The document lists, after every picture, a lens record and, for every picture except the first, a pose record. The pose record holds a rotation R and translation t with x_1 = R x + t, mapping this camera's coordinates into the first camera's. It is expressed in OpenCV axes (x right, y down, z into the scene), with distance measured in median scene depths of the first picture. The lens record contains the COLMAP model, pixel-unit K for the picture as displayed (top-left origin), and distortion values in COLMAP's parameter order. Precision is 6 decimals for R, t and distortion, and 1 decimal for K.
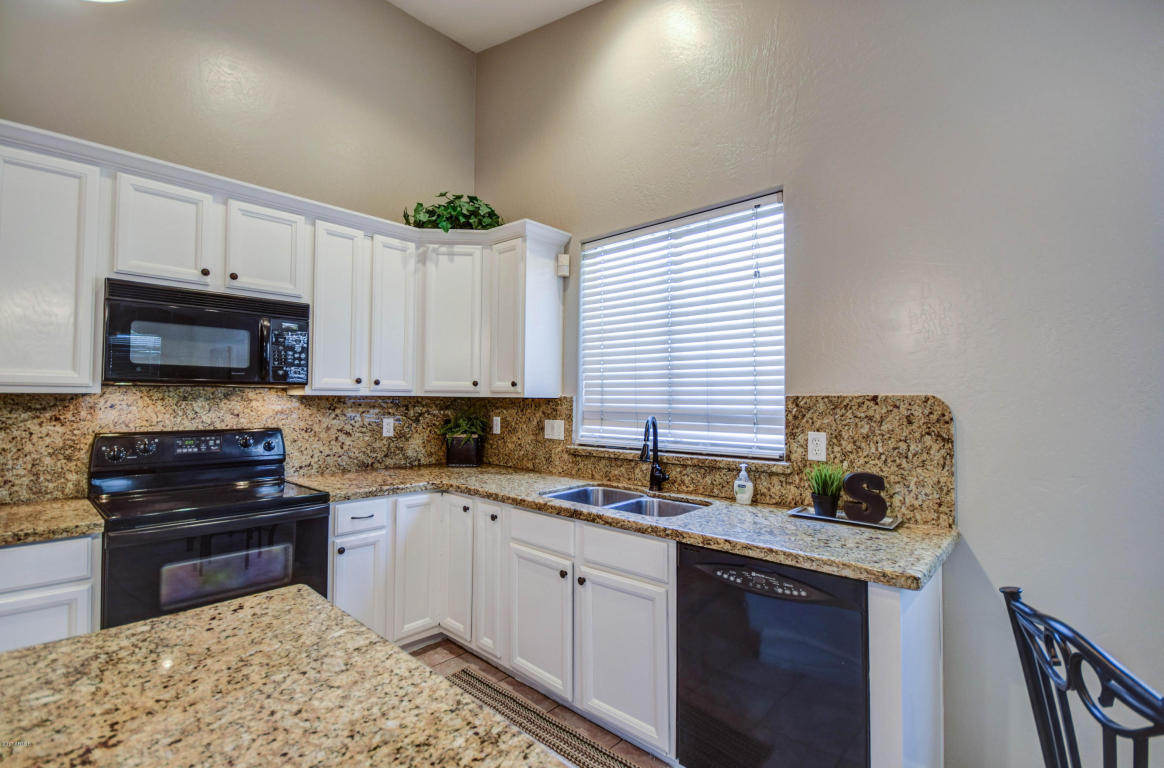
lens RADIAL K [[527.7, 0, 577.8], [0, 527.7, 384.1], [0, 0, 1]] dist [-0.001210, -0.000133]
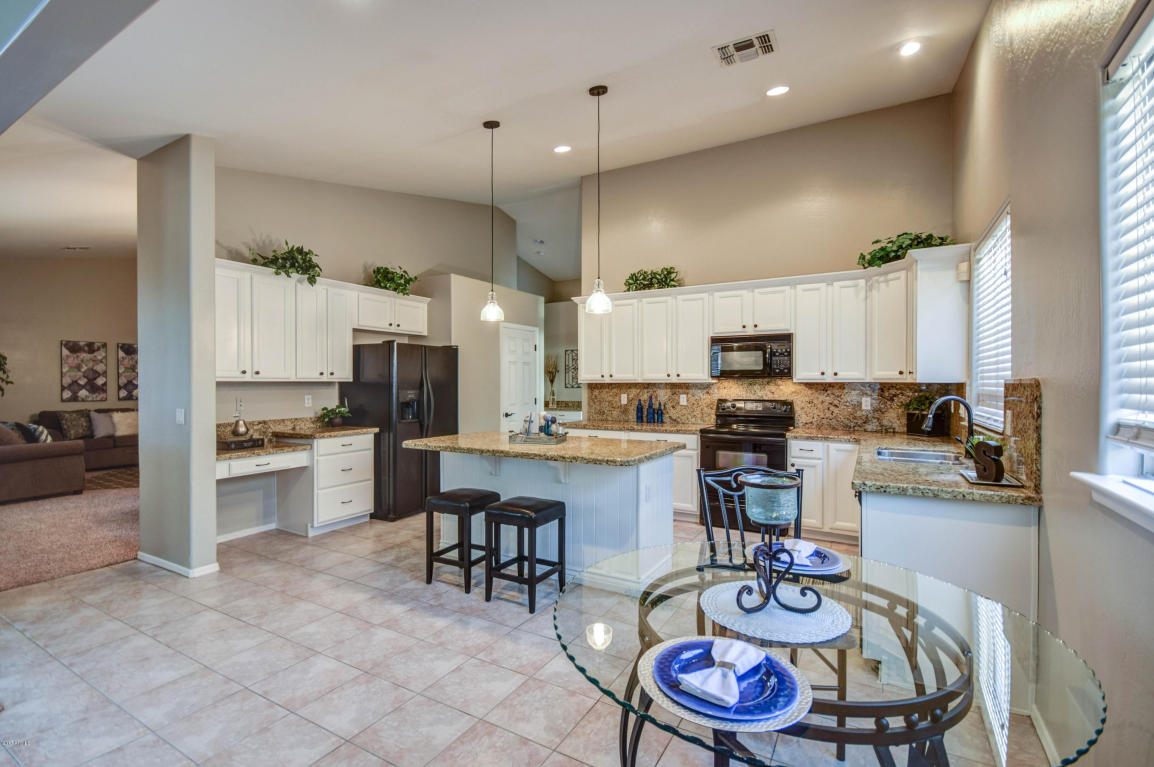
lens RADIAL K [[526.1, 0, 575.0], [0, 526.1, 385.3], [0, 0, 1]] dist [-0.004371, -0.000680]
pose [[0.223678, -0.002043, -0.974661, 1.114173], [0.029847, 0.999543, 0.004754, -0.000043], [0.974206, -0.030154, 0.223637, -0.154341]]
